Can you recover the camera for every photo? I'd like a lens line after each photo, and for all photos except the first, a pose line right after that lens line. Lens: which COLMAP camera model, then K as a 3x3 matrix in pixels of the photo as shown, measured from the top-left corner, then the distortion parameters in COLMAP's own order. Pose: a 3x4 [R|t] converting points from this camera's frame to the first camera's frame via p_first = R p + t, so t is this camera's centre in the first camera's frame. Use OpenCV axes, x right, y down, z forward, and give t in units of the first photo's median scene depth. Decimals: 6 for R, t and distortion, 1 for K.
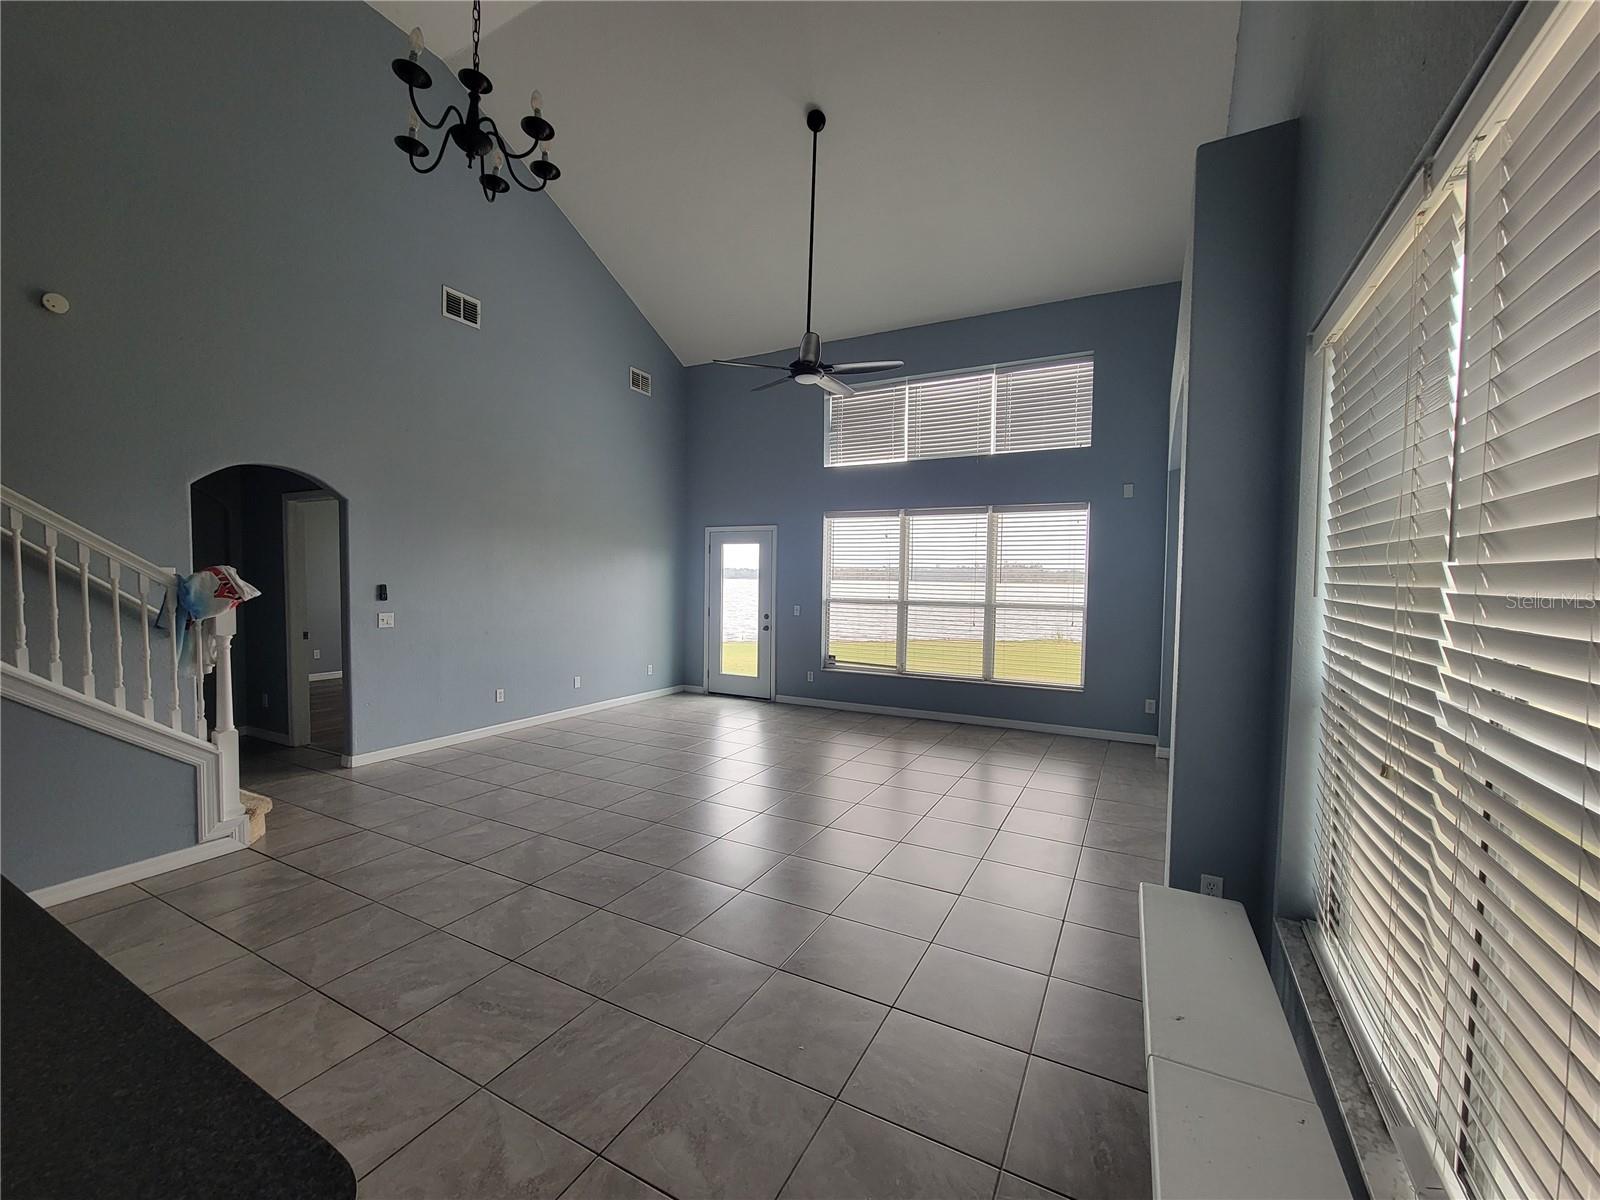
lens RADIAL K [[652.6, 0, 804.6], [0, 652.6, 610.6], [0, 0, 1]] dist [-0.005037, 0.000335]
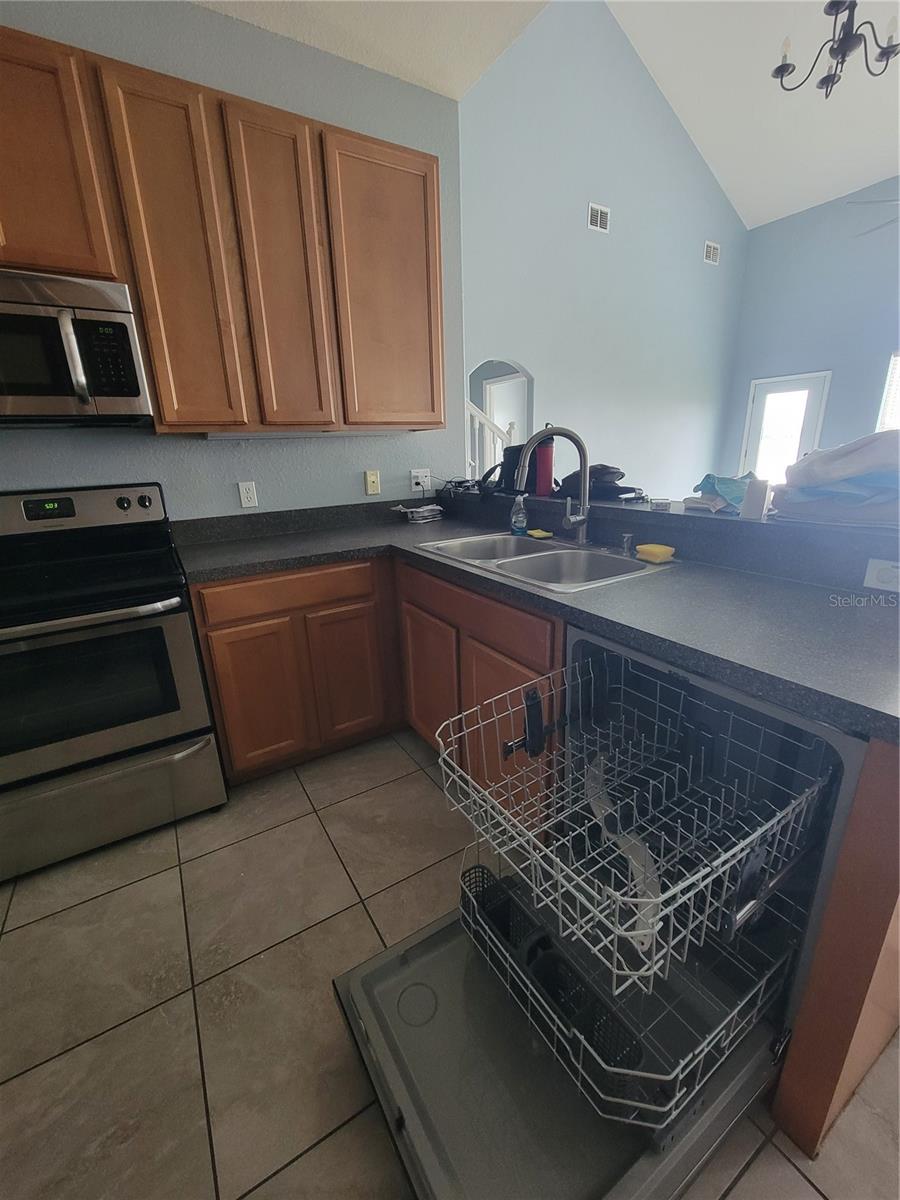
lens RADIAL K [[489.4, 0, 446.2], [0, 489.4, 601.6], [0, 0, 1]] dist [-0.005037, 0.000335]
pose [[0.856890, 0.115659, -0.502357, -0.158645], [0.017703, 0.967329, 0.252906, 0.033258], [0.515195, -0.225606, 0.826847, -0.140831]]
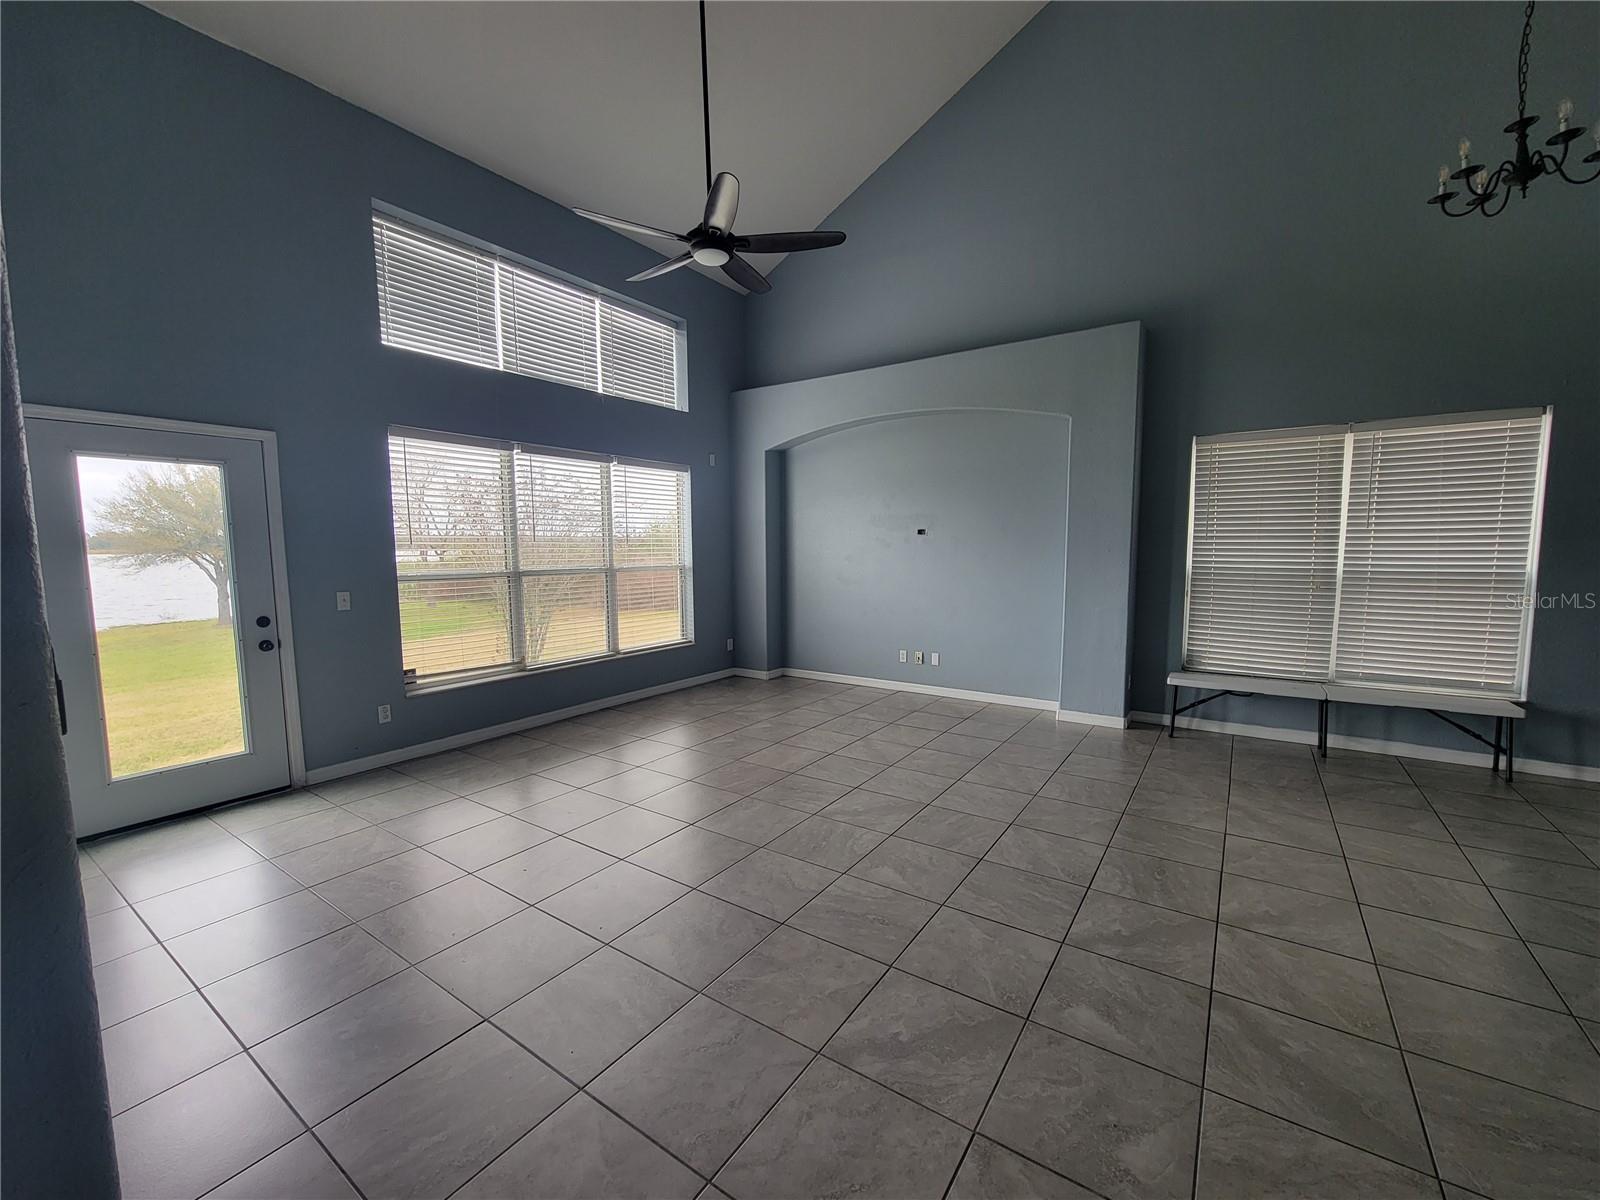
lens RADIAL K [[652.6, 0, 801.1], [0, 652.6, 607.2], [0, 0, 1]] dist [-0.005037, 0.000335]
pose [[0.115306, -0.107578, 0.987488, -0.542530], [0.059089, 0.993101, 0.101290, -0.029779], [-0.991571, 0.046671, 0.120867, 0.618827]]
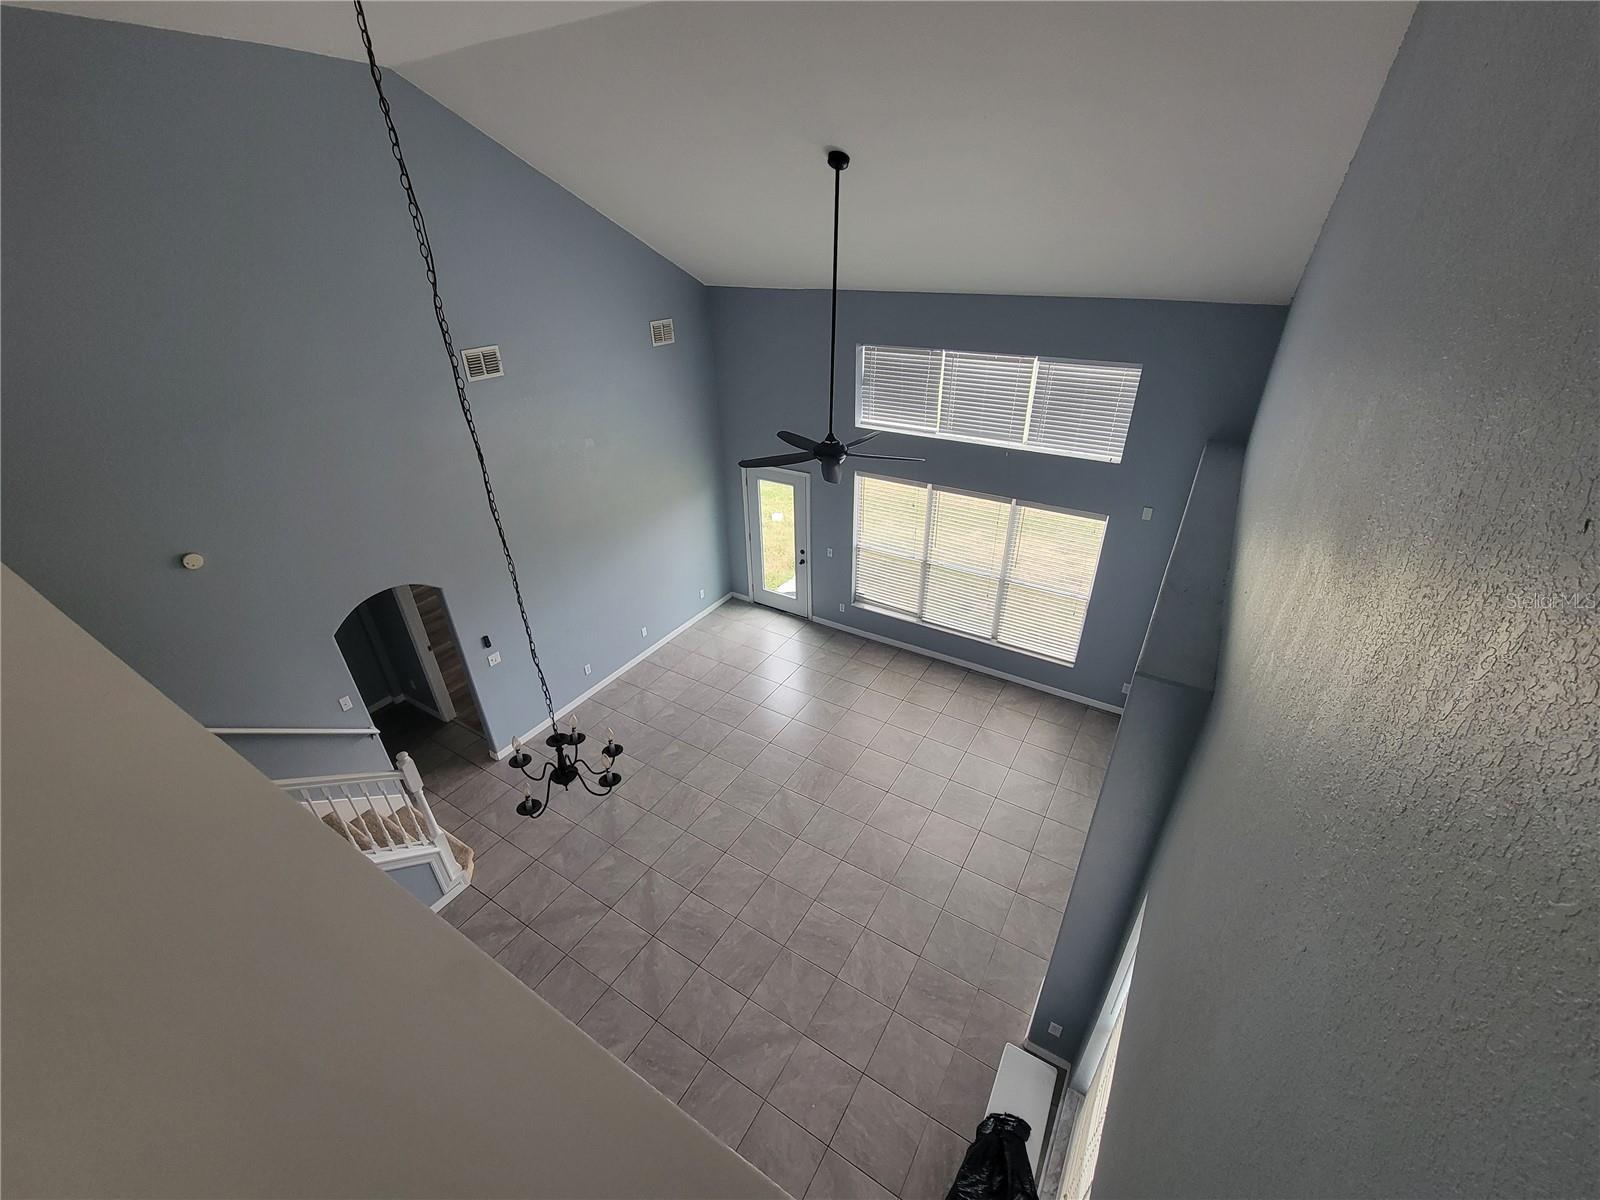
lens RADIAL K [[652.6, 0, 804.3], [0, 652.6, 611.6], [0, 0, 1]] dist [-0.005037, 0.000335]
pose [[0.997220, 0.008093, -0.074077, 0.030172], [0.027405, 0.884586, 0.465571, -0.463186], [0.069295, -0.466306, 0.881905, -0.012520]]
